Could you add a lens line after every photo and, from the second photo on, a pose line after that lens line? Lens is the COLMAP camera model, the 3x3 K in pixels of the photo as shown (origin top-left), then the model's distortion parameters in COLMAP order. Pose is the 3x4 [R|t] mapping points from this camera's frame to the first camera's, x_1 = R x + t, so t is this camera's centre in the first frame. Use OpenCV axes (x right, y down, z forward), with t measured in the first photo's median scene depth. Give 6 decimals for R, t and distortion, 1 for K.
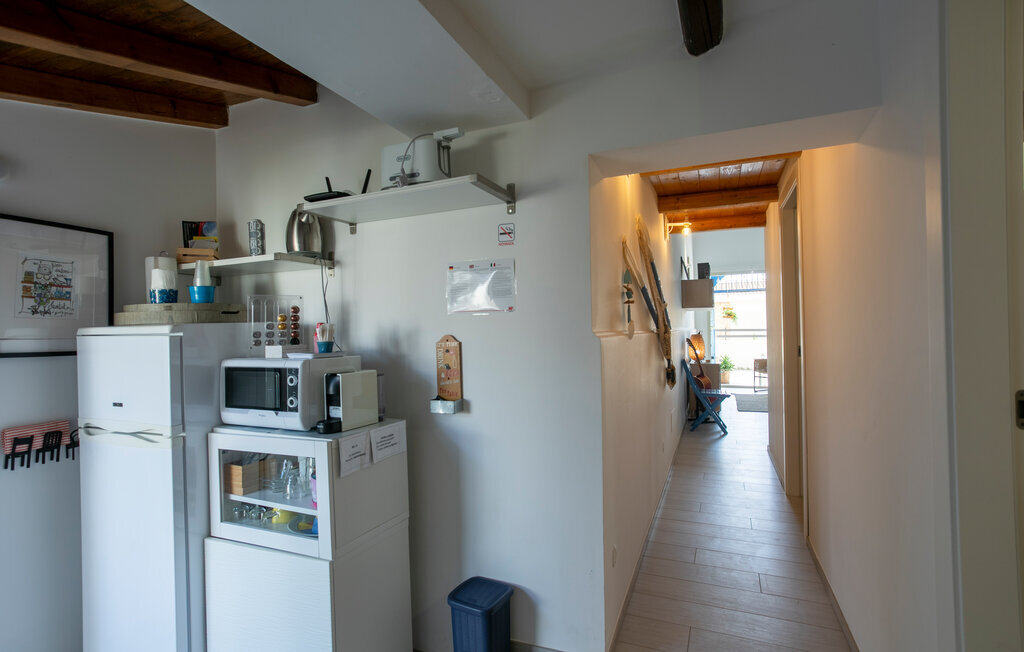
lens RADIAL K [[501.4, 0, 512.0], [0, 501.4, 326.0], [0, 0, 1]] dist [-0.054434, 0.035924]
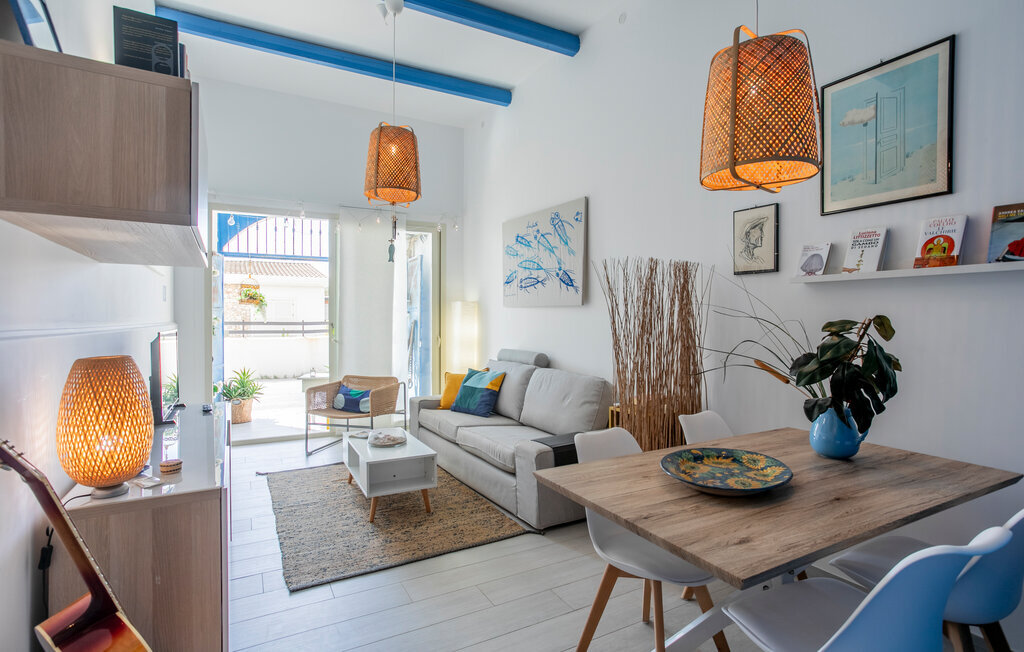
lens RADIAL K [[501.4, 0, 512.0], [0, 501.4, 326.0], [0, 0, 1]] dist [-0.054434, 0.035924]
pose [[0.616994, 0.012583, 0.786868, 0.866598], [-0.024769, 0.999687, 0.003435, 0.004201], [-0.786578, -0.021609, 0.617112, 2.054303]]
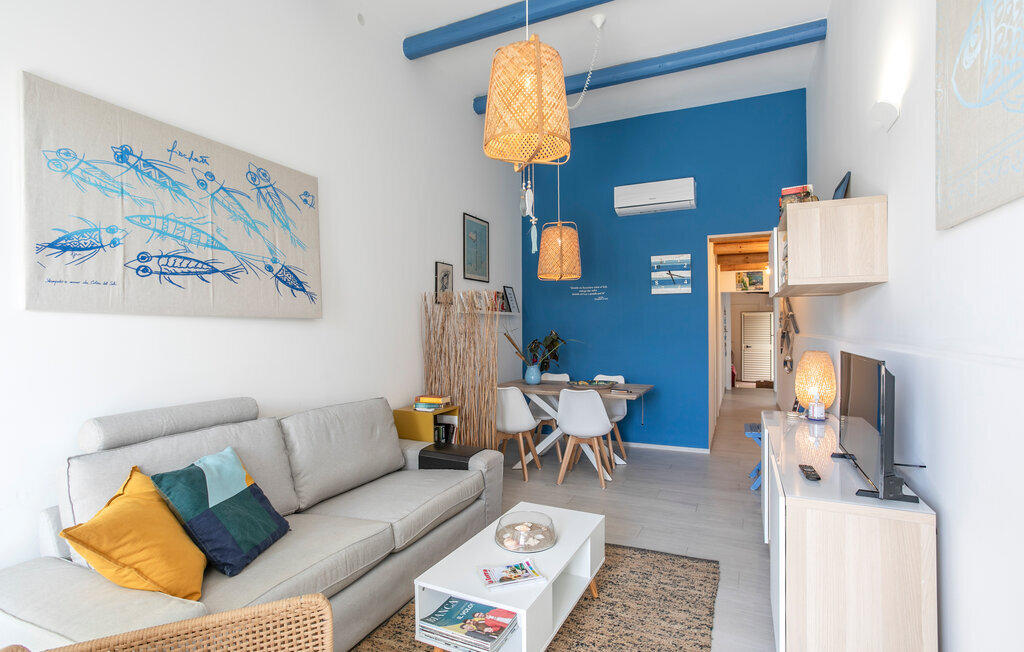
lens RADIAL K [[501.4, 0, 512.0], [0, 501.4, 326.0], [0, 0, 1]] dist [-0.054434, 0.035924]
pose [[-0.998781, 0.028104, 0.040570, 1.761940], [0.027630, 0.999544, -0.012190, -0.015801], [-0.040894, -0.011054, -0.999102, 4.112286]]
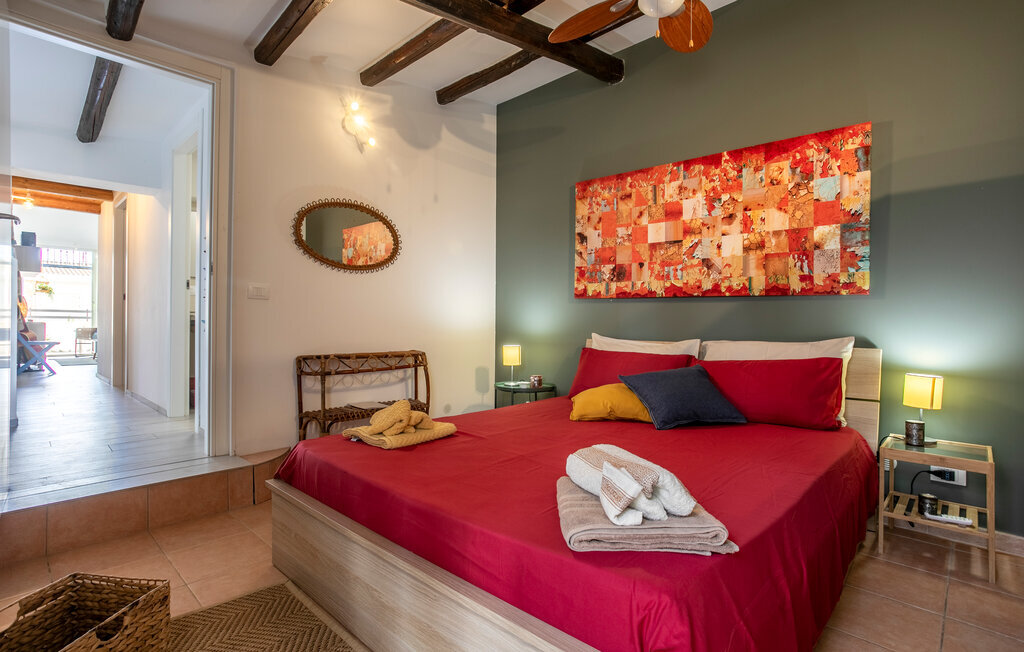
lens RADIAL K [[501.4, 0, 512.0], [0, 501.4, 326.0], [0, 0, 1]] dist [-0.054434, 0.035924]
pose [[0.363892, 0.020478, 0.931216, -0.765064], [-0.024059, 0.999631, -0.012581, 0.225143], [-0.931130, -0.017826, 0.364251, -1.302627]]
